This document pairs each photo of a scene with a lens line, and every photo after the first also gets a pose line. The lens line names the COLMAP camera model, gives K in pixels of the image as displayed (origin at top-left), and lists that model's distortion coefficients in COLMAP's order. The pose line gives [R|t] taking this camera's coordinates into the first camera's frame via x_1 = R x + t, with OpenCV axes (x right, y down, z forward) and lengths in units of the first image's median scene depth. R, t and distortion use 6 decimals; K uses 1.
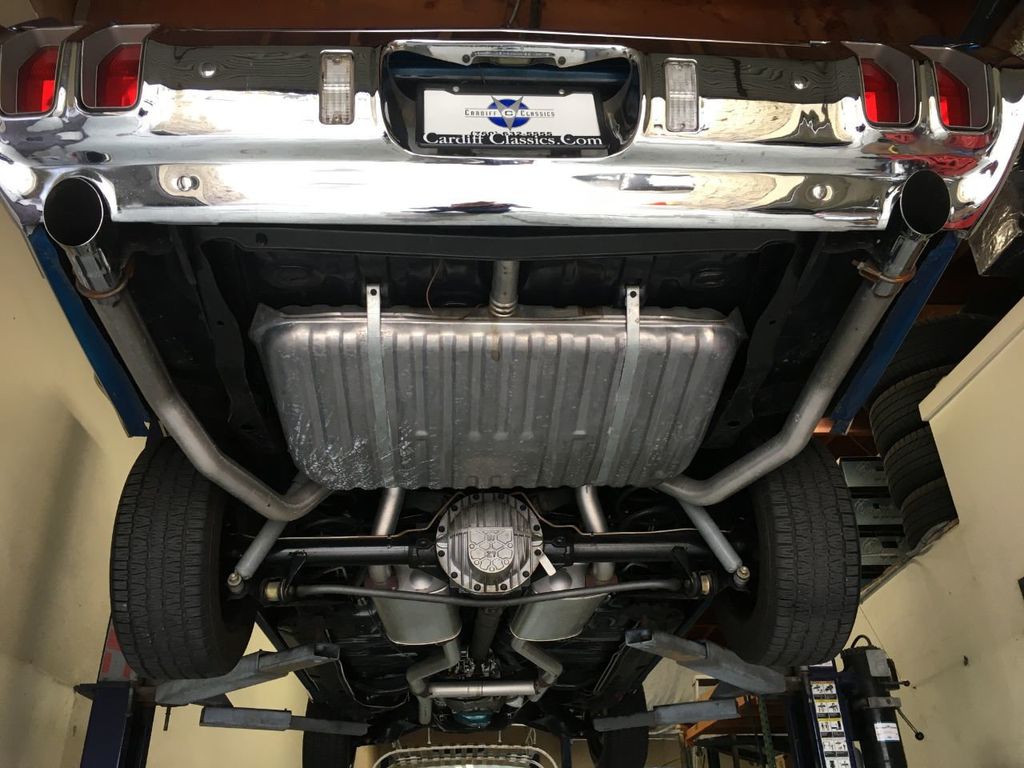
lens RADIAL K [[884.5, 0, 514.9], [0, 884.5, 385.0], [0, 0, 1]] dist [0.086606, -0.133017]
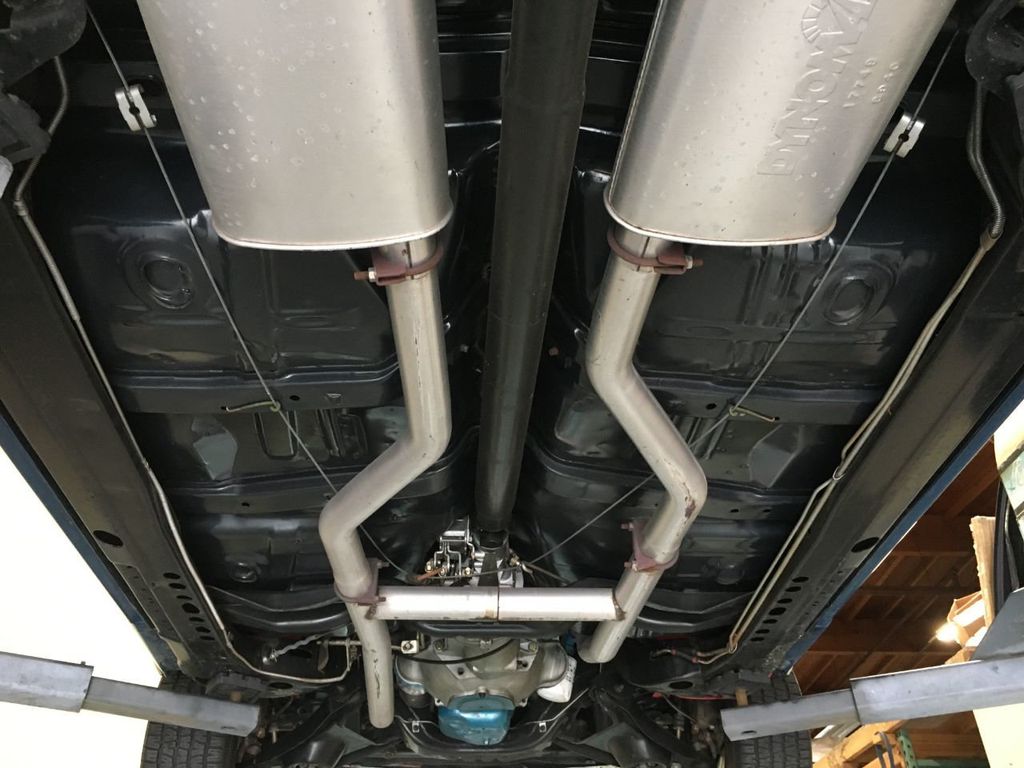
lens RADIAL K [[884.5, 0, 513.1], [0, 884.5, 384.6], [0, 0, 1]] dist [0.086606, -0.133017]
pose [[0.999844, 0.014593, -0.009956, -0.045323], [-0.015782, 0.991103, -0.132157, 0.499261], [0.007938, 0.132293, 0.991179, 0.925299]]
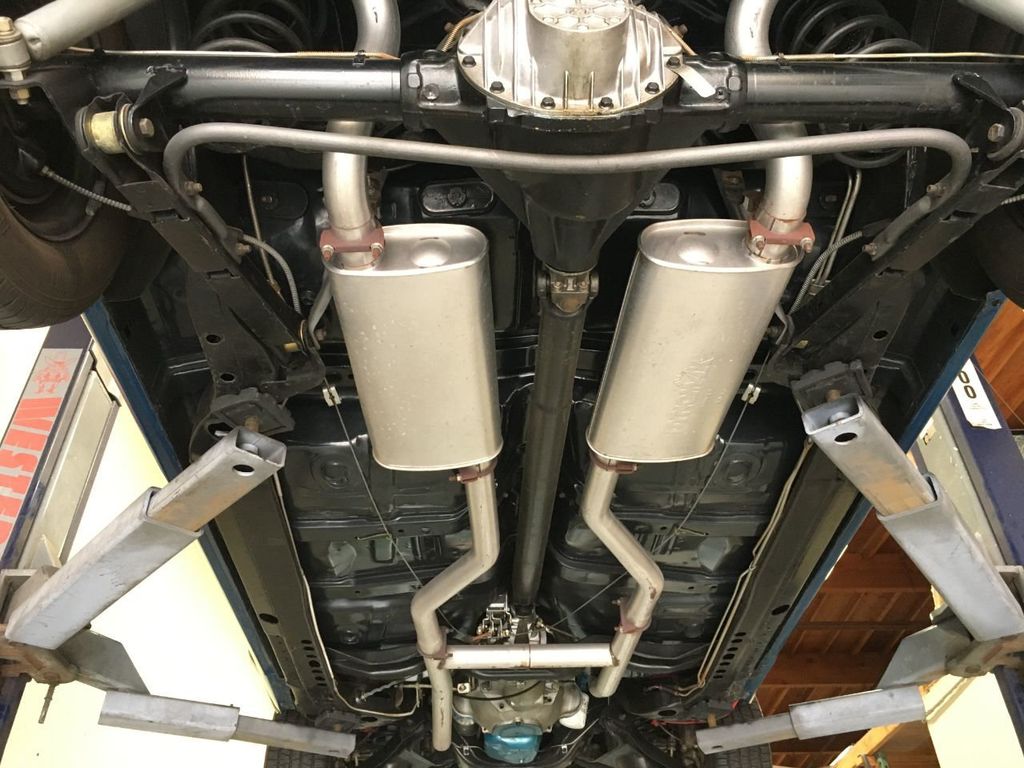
lens RADIAL K [[884.5, 0, 513.9], [0, 884.5, 383.0], [0, 0, 1]] dist [0.086606, -0.133017]
pose [[0.999570, -0.013124, -0.026215, -0.049281], [0.008388, 0.984850, -0.173207, 0.443481], [0.028091, 0.172912, 0.984537, 0.568080]]
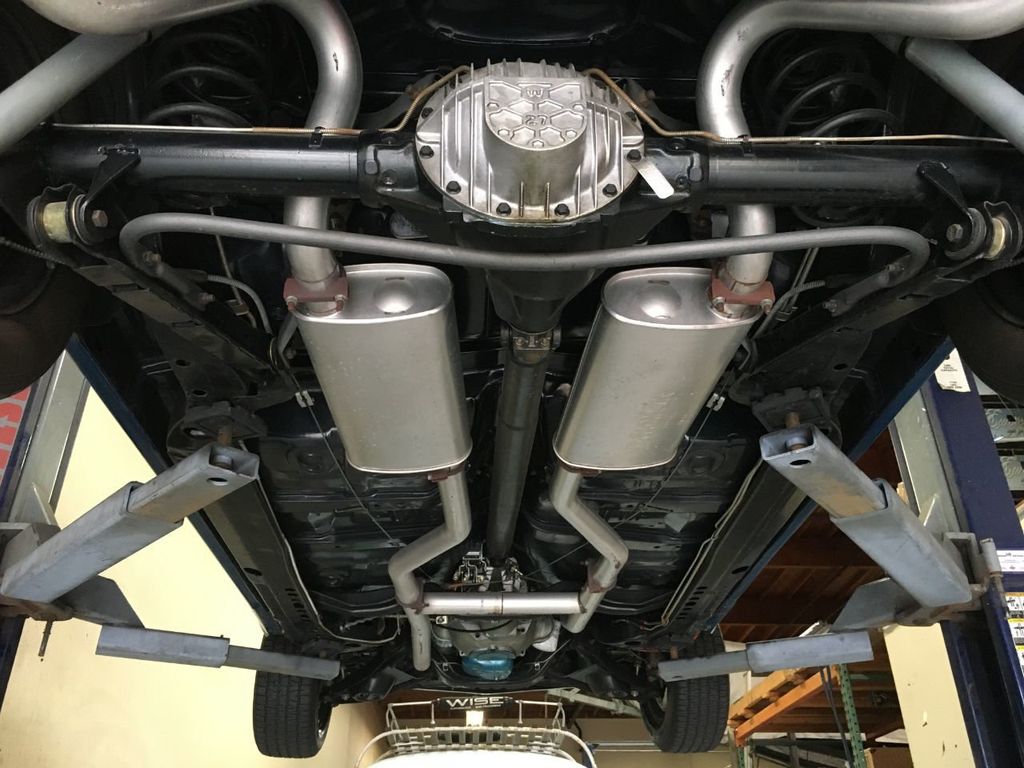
lens RADIAL K [[884.5, 0, 513.9], [0, 884.5, 384.9], [0, 0, 1]] dist [0.086606, -0.133017]
pose [[0.999736, 0.009901, -0.020723, -0.026580], [-0.010358, 0.999704, -0.022037, 0.324062], [0.020498, 0.022246, 0.999542, 0.542820]]
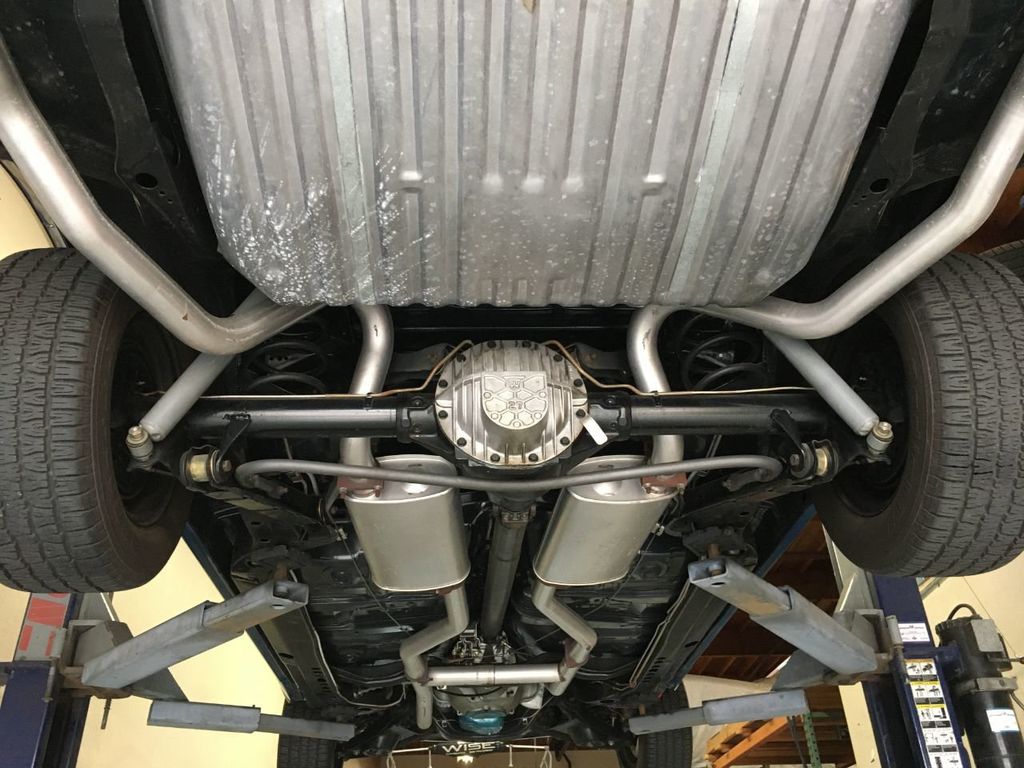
lens RADIAL K [[884.5, 0, 515.0], [0, 884.5, 383.1], [0, 0, 1]] dist [0.086606, -0.133017]
pose [[0.999972, -0.007175, -0.001968, -0.024853], [0.007063, 0.998614, -0.052165, 0.203622], [0.002339, 0.052150, 0.998637, 0.304595]]
